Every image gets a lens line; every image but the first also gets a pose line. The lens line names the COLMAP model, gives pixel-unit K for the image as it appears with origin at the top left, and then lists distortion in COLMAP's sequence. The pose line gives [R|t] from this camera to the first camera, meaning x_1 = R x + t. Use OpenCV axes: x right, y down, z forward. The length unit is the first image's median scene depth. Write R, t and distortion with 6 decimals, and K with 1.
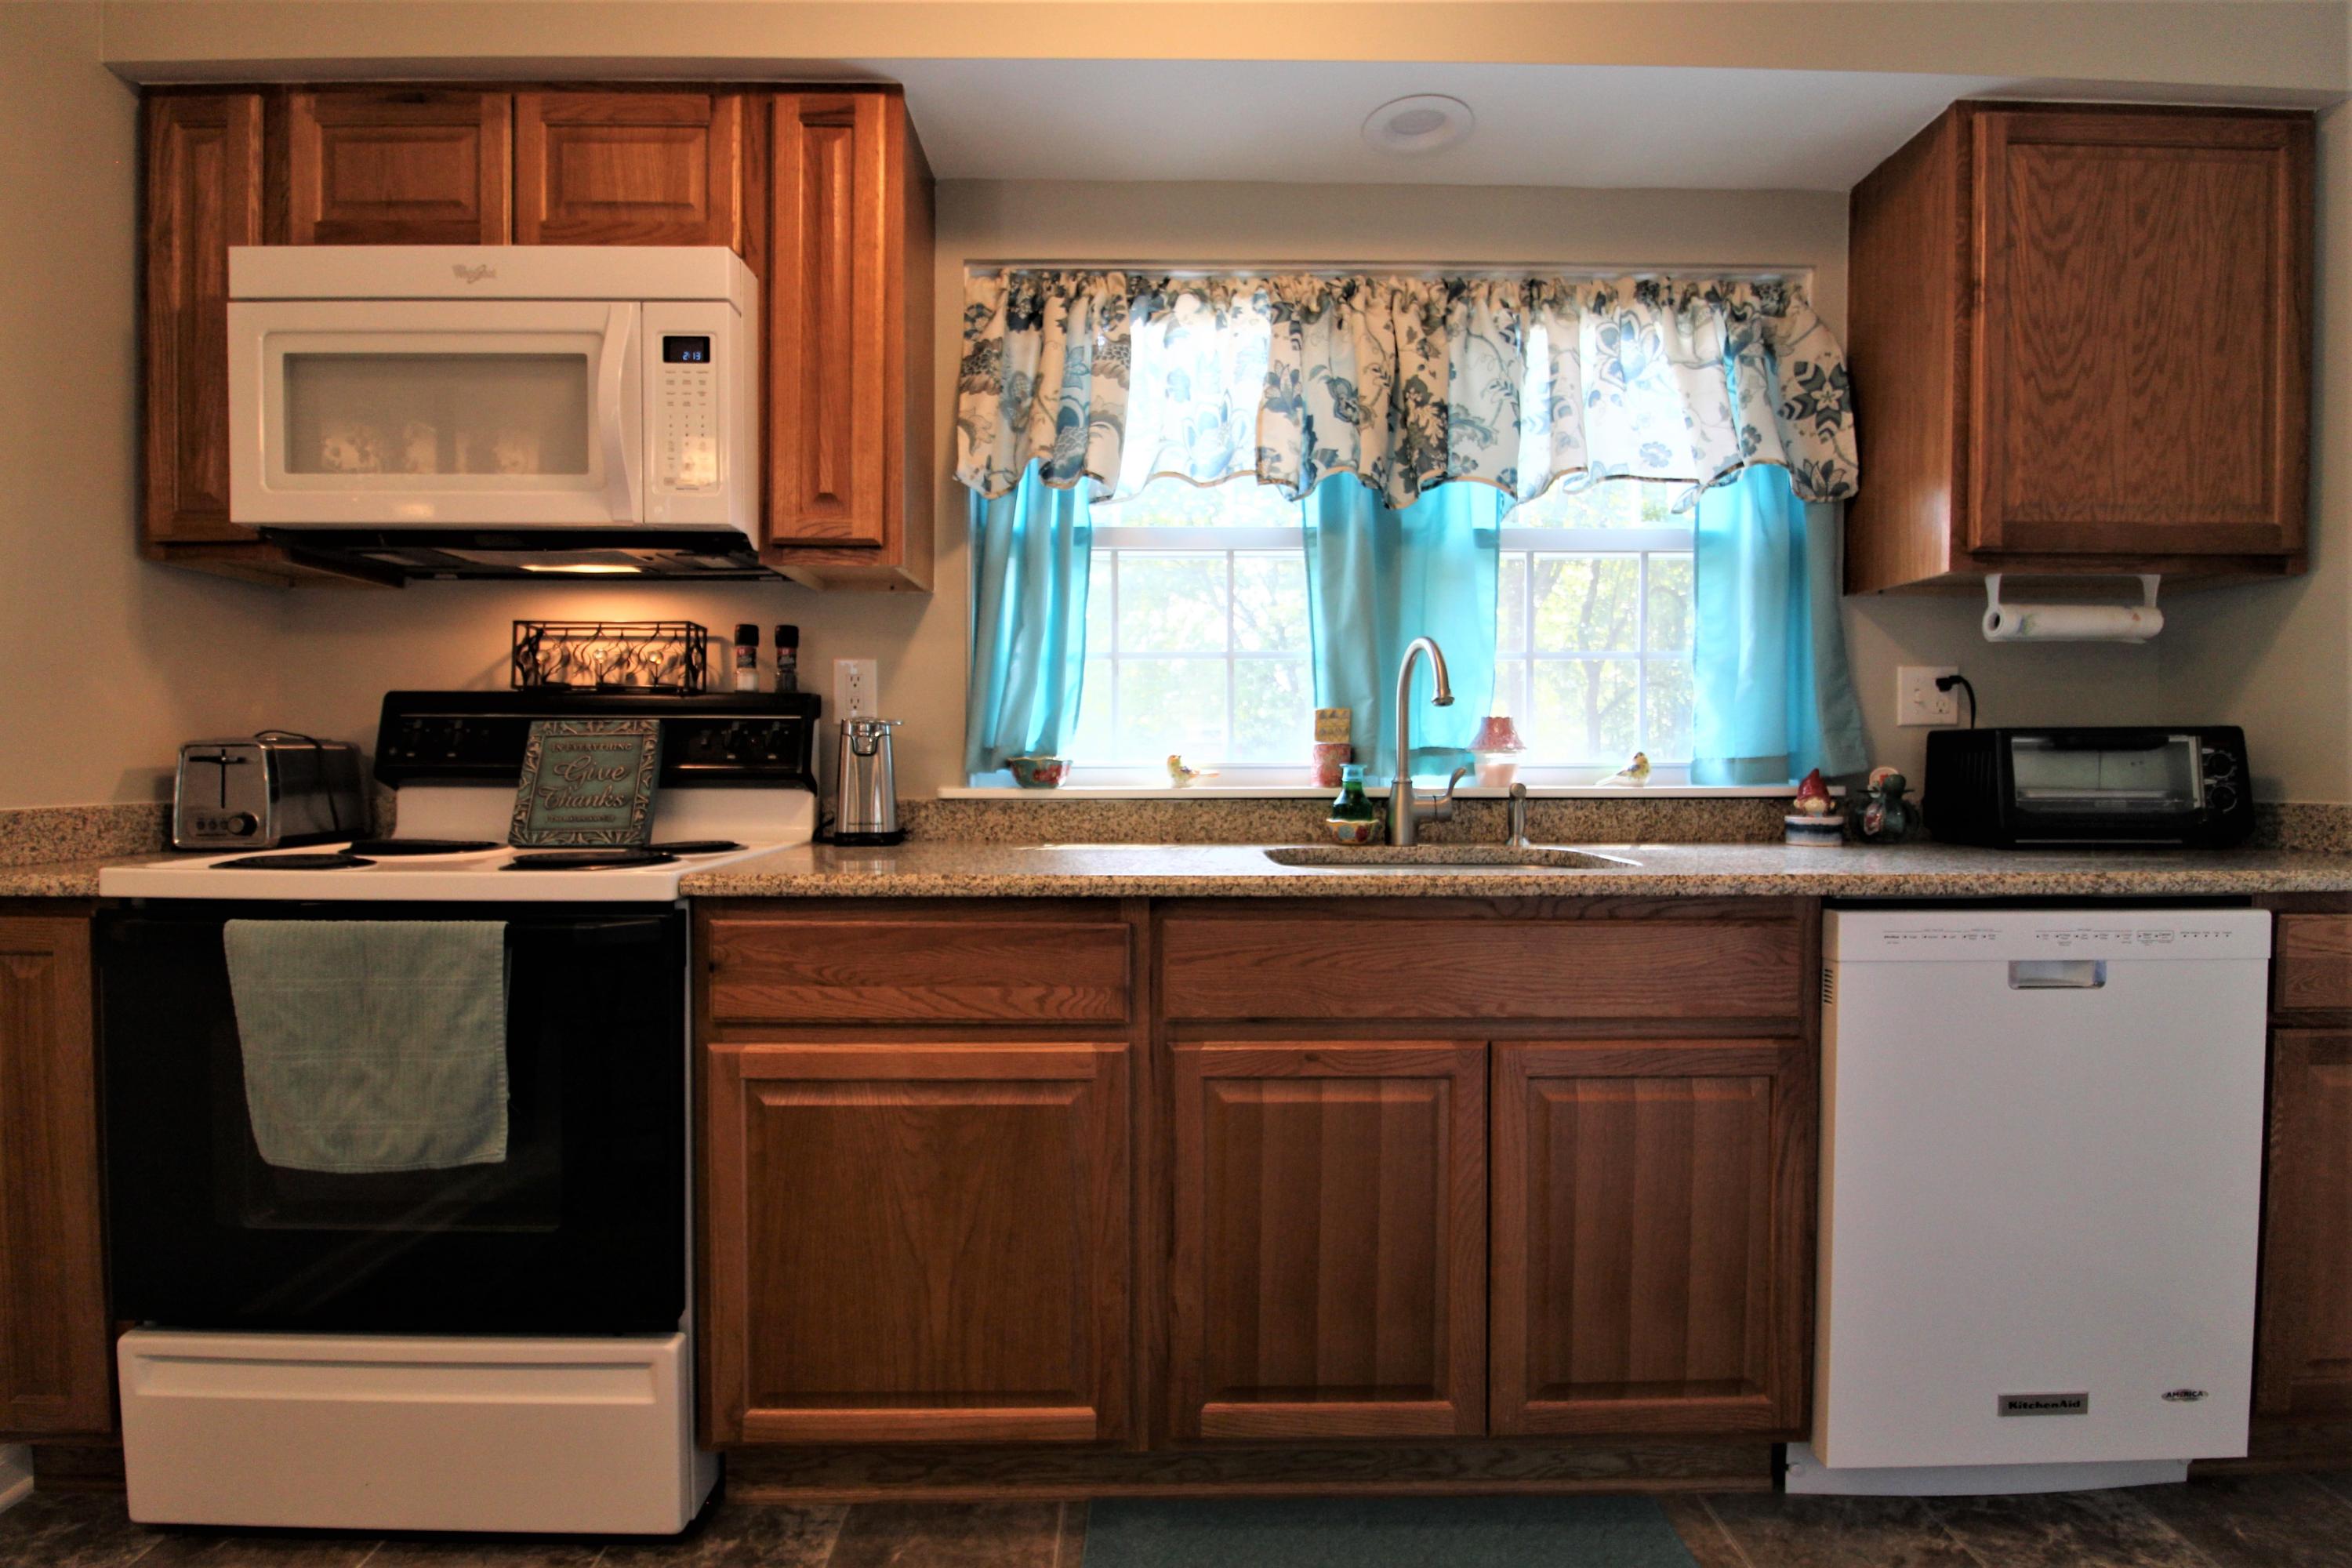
lens RADIAL K [[1118.6, 0, 1176.0], [0, 1118.6, 784.0], [0, 0, 1]] dist [0.003118, -0.015975]
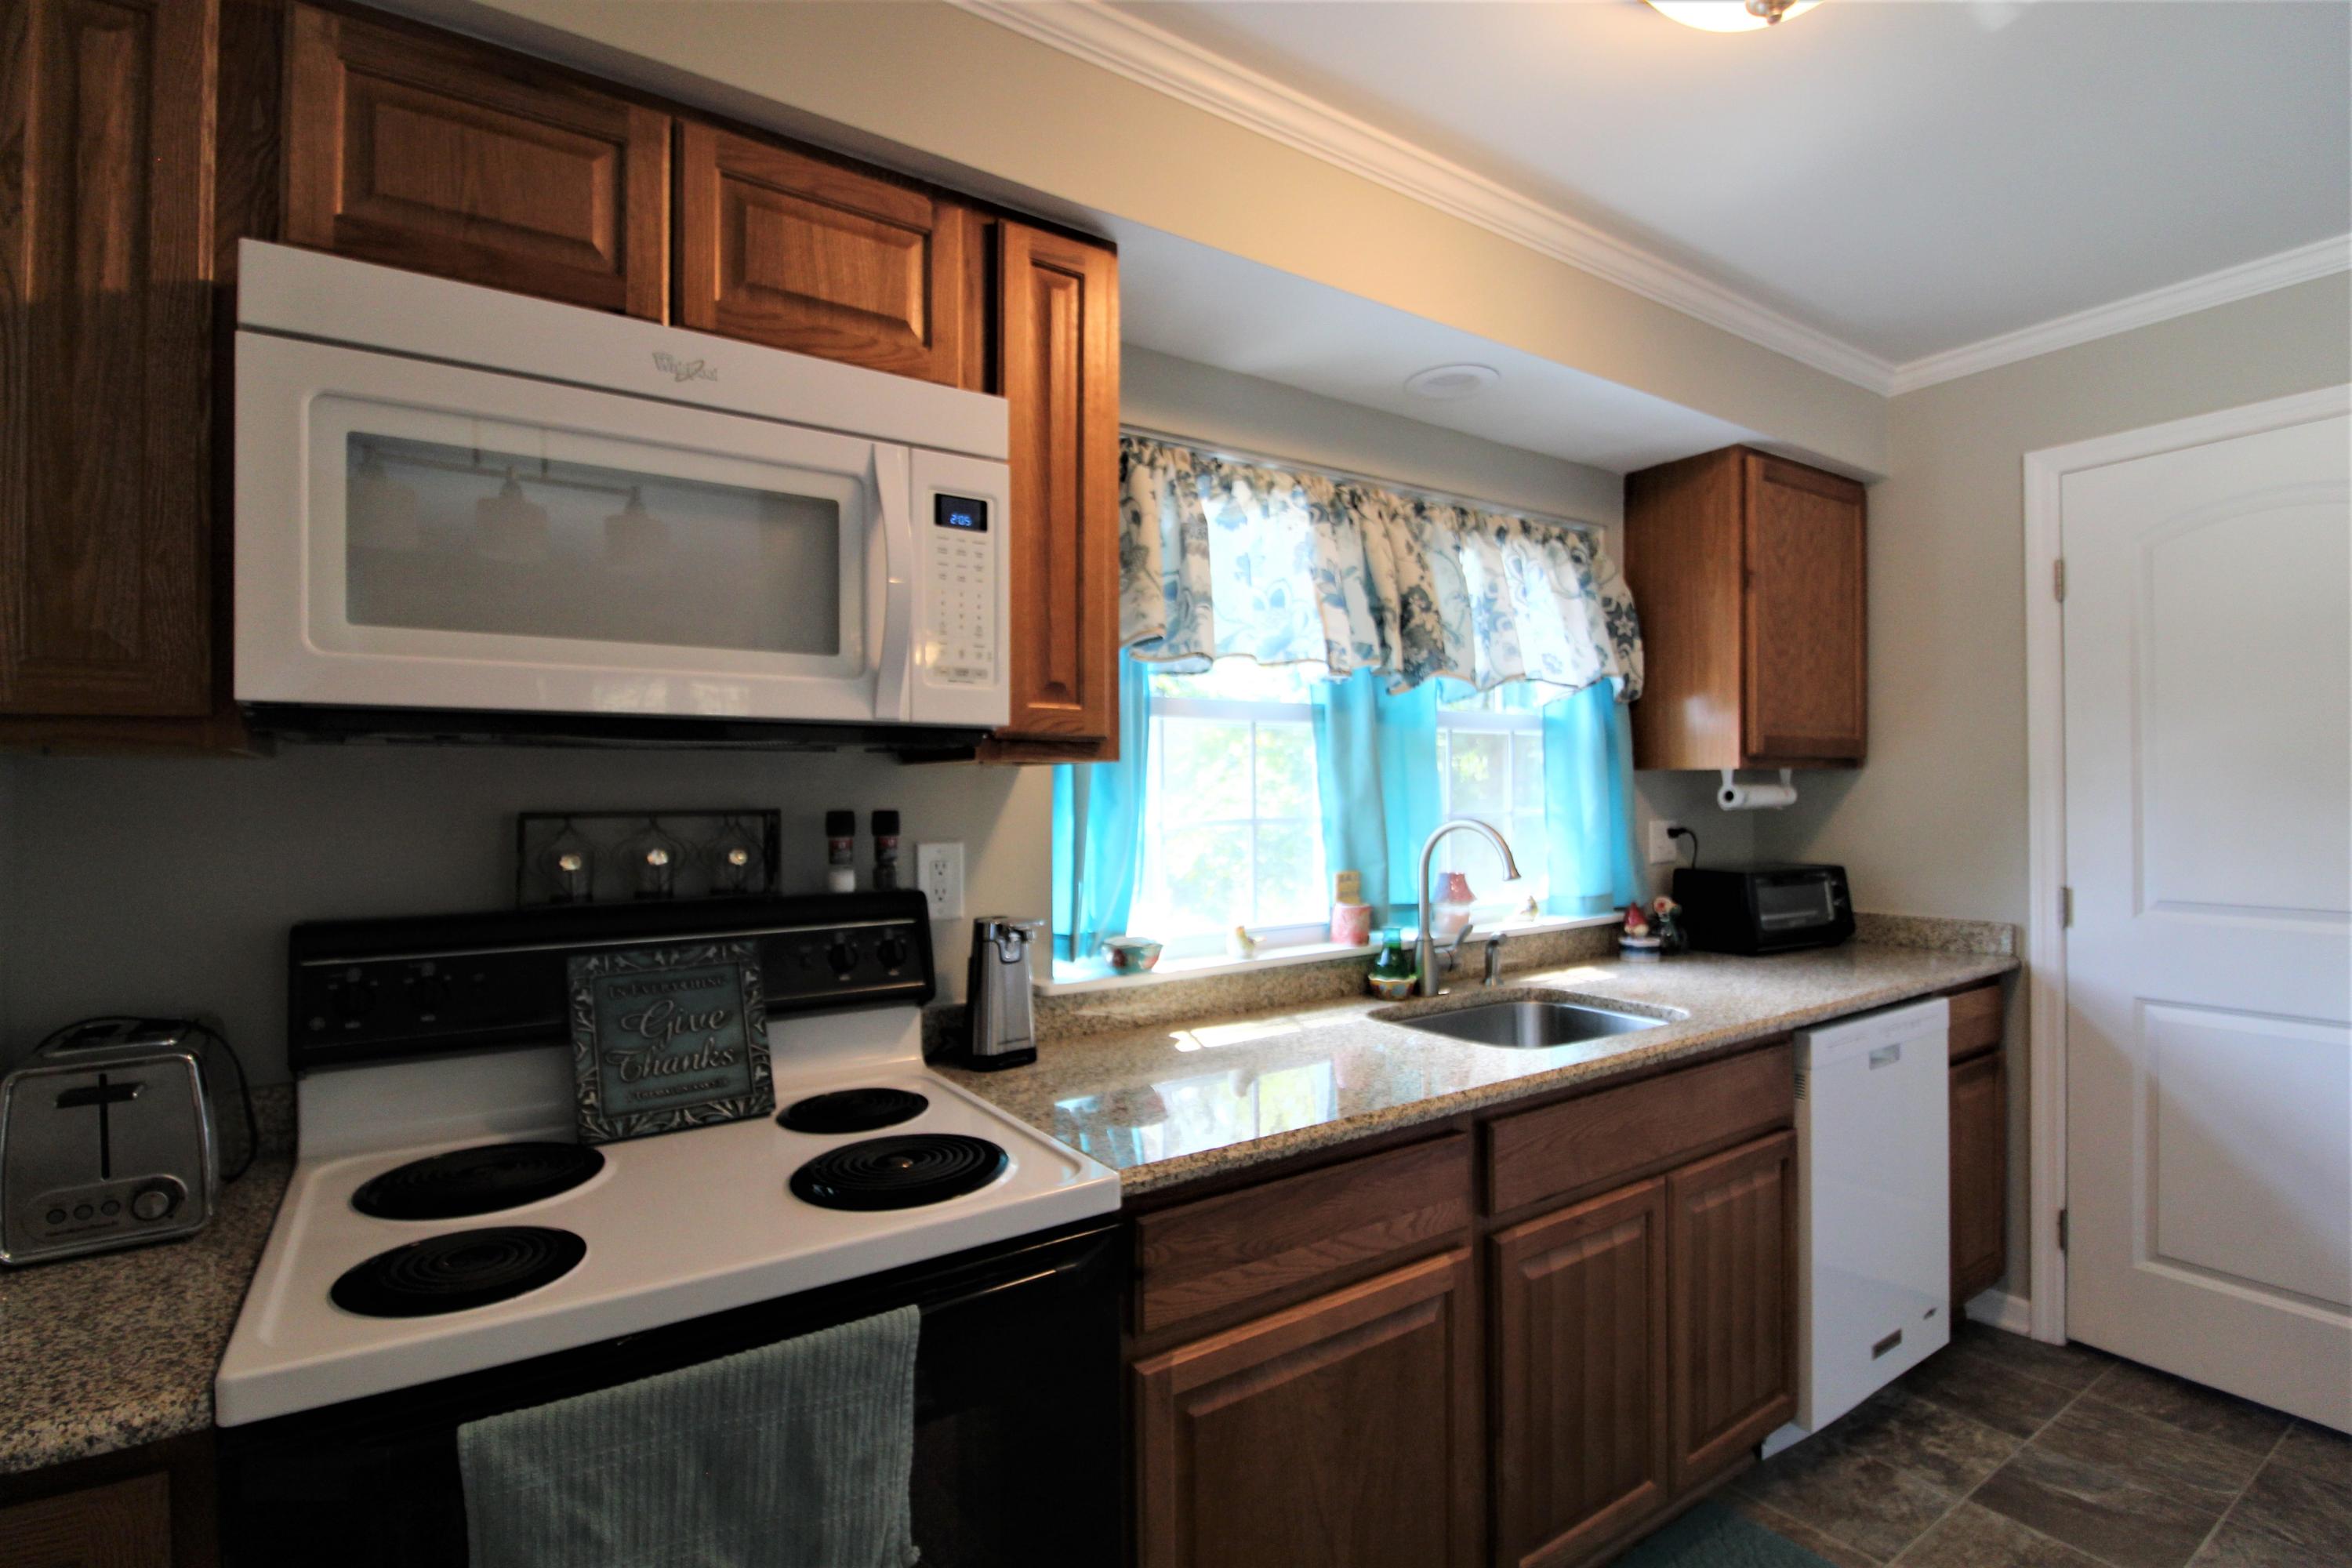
lens RADIAL K [[1087.7, 0, 1166.5], [0, 1087.7, 785.8], [0, 0, 1]] dist [0.000322, -0.013187]
pose [[0.837796, -0.005912, 0.545952, -0.697975], [0.022515, 0.999465, -0.023729, -0.153947], [-0.545519, 0.032172, 0.837481, 0.235137]]
